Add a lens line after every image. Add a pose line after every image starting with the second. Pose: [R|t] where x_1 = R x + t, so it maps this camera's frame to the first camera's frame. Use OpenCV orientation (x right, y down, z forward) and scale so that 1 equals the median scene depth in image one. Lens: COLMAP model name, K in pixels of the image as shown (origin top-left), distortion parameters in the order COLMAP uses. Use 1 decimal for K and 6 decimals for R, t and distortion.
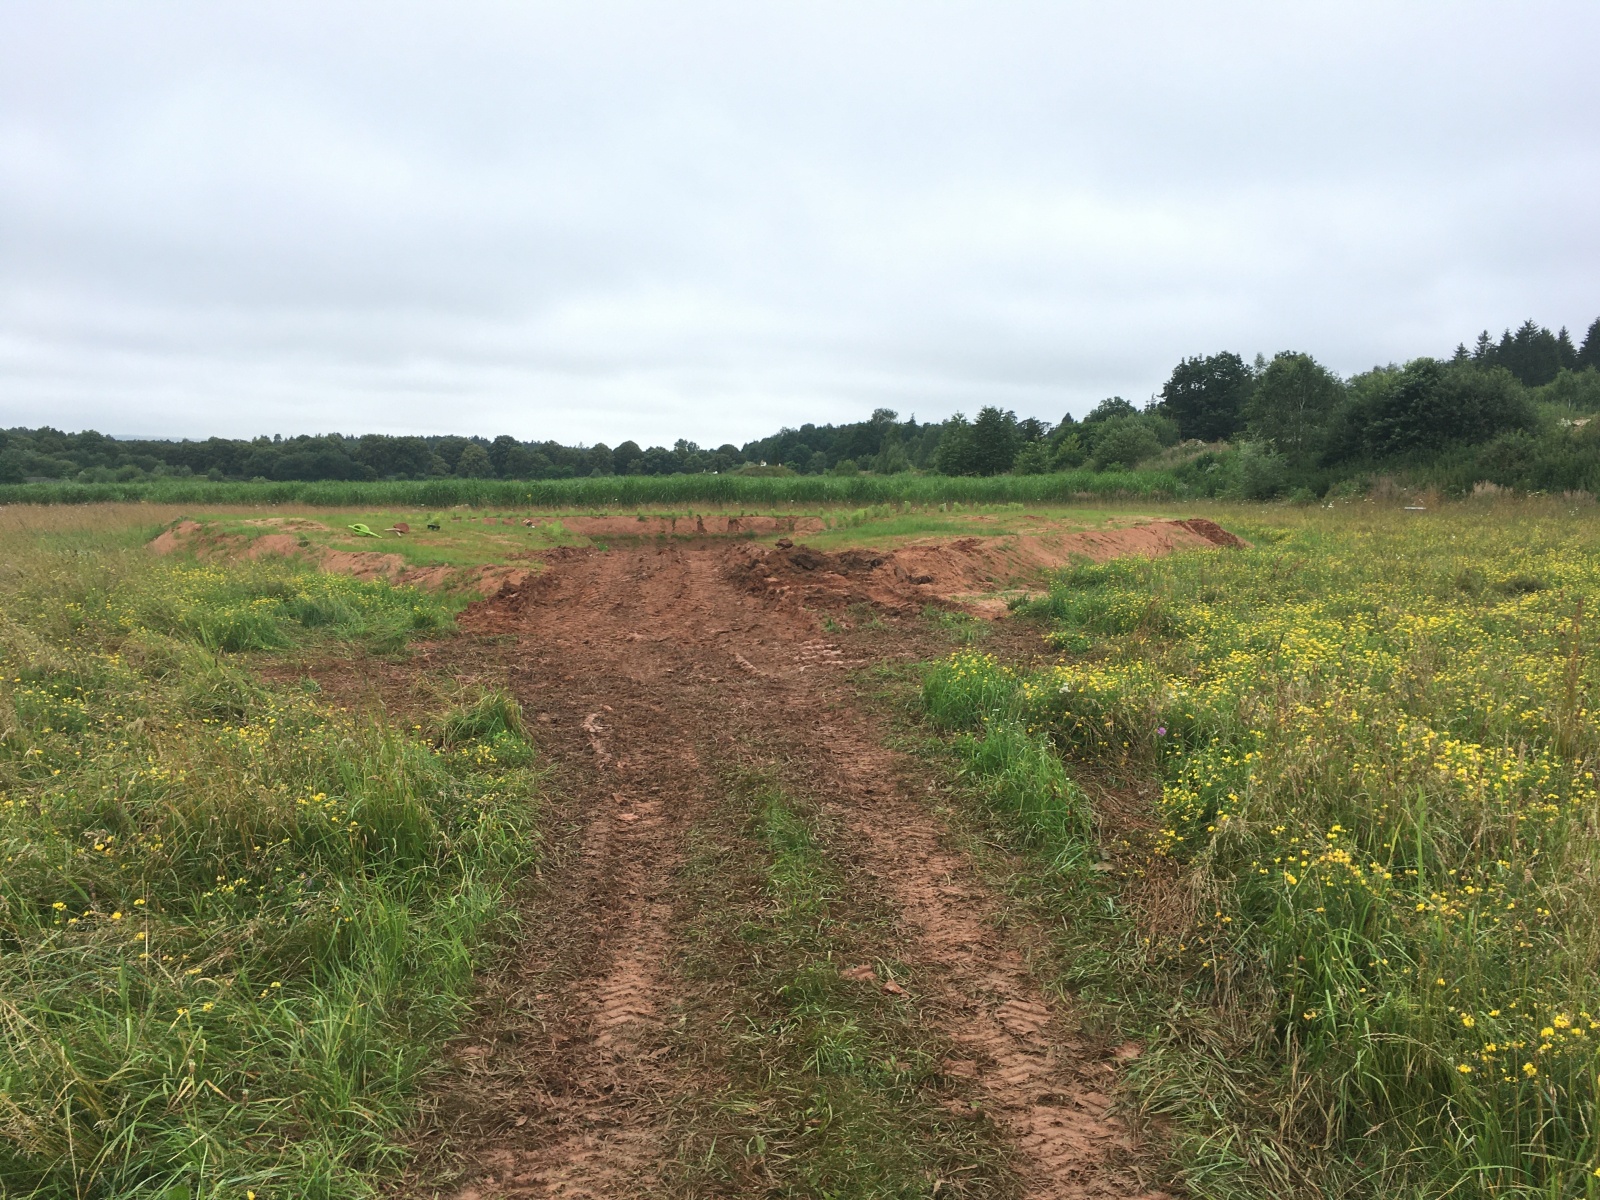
lens RADIAL K [[1288.6, 0, 800.0], [0, 1288.6, 600.0], [0, 0, 1]] dist [0.081768, -0.106541]
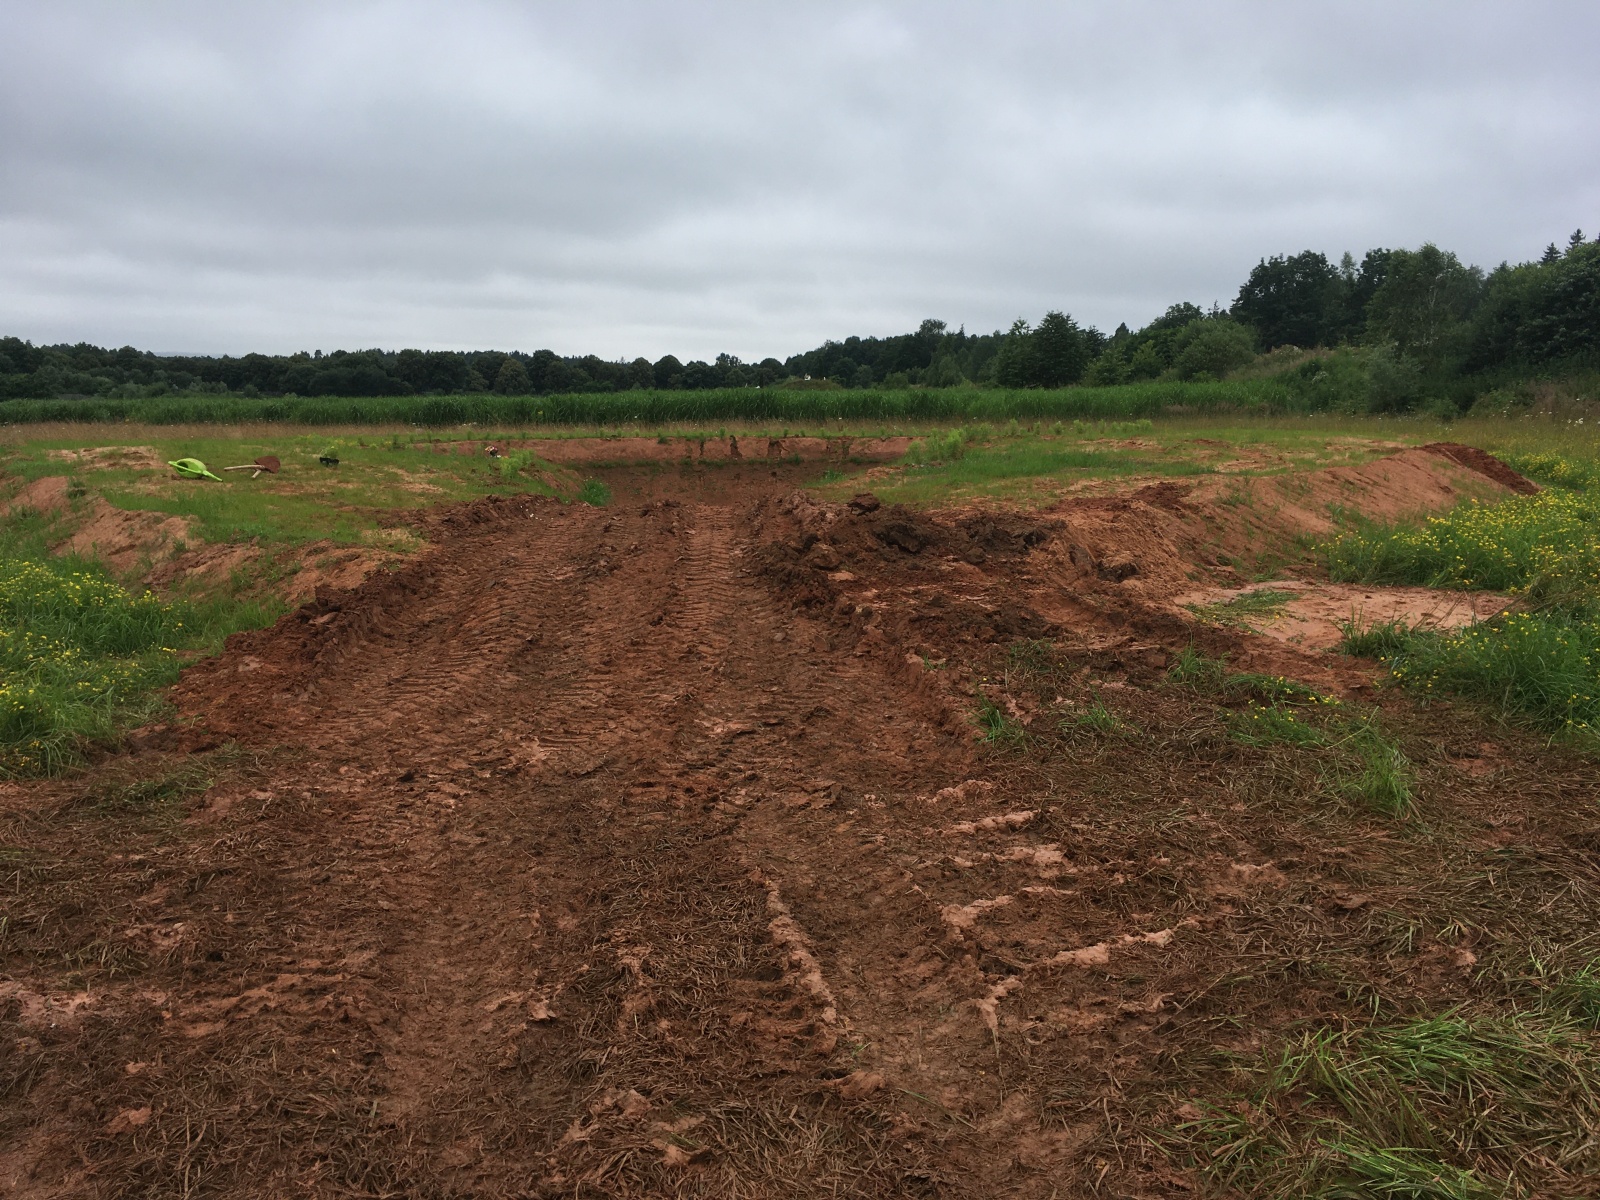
lens RADIAL K [[1288.6, 0, 800.0], [0, 1288.6, 600.0], [0, 0, 1]] dist [0.081768, -0.106541]
pose [[0.999435, 0.000978, -0.033611, -0.003043], [0.001194, 0.997915, 0.064535, -0.005636], [0.033604, -0.064539, 0.997349, 0.067559]]
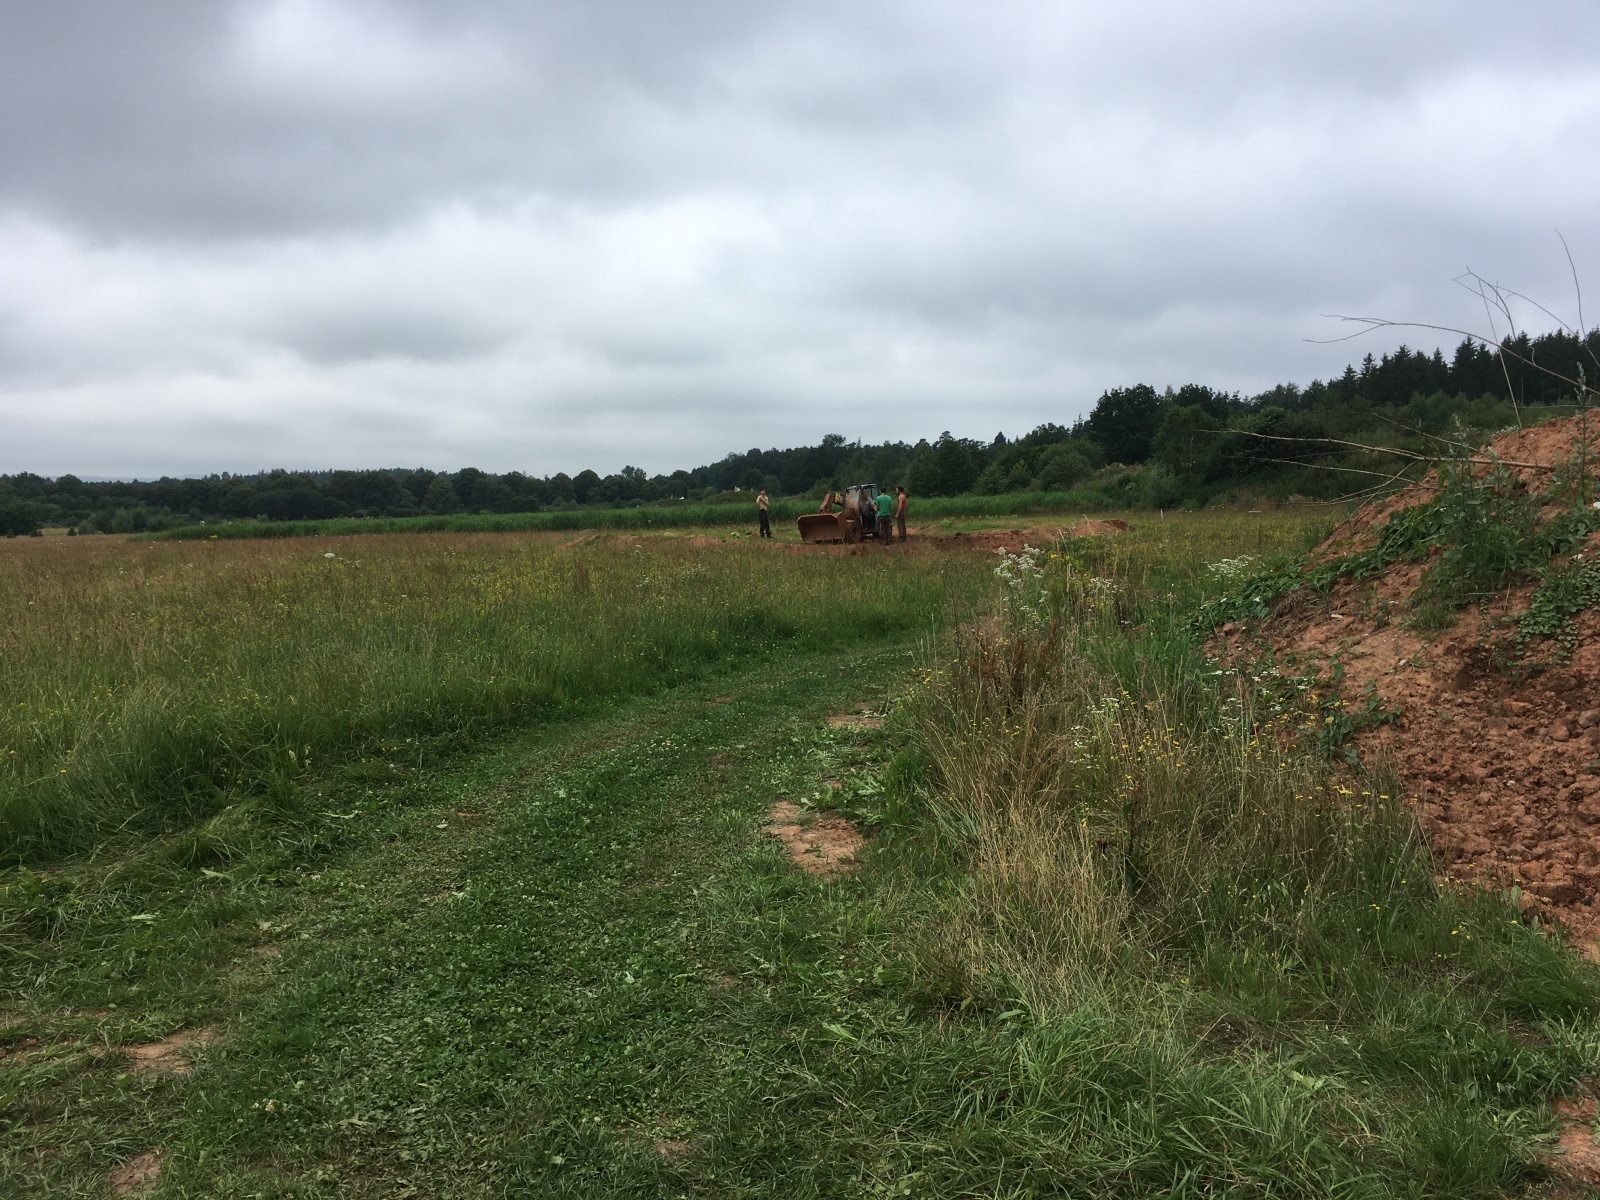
lens RADIAL K [[1288.6, 0, 800.0], [0, 1288.6, 600.0], [0, 0, 1]] dist [0.081768, -0.106541]
pose [[0.998265, -0.032239, 0.049269, -0.062801], [0.033036, 0.999335, -0.015444, 0.017091], [-0.048738, 0.017045, 0.998666, -0.215950]]
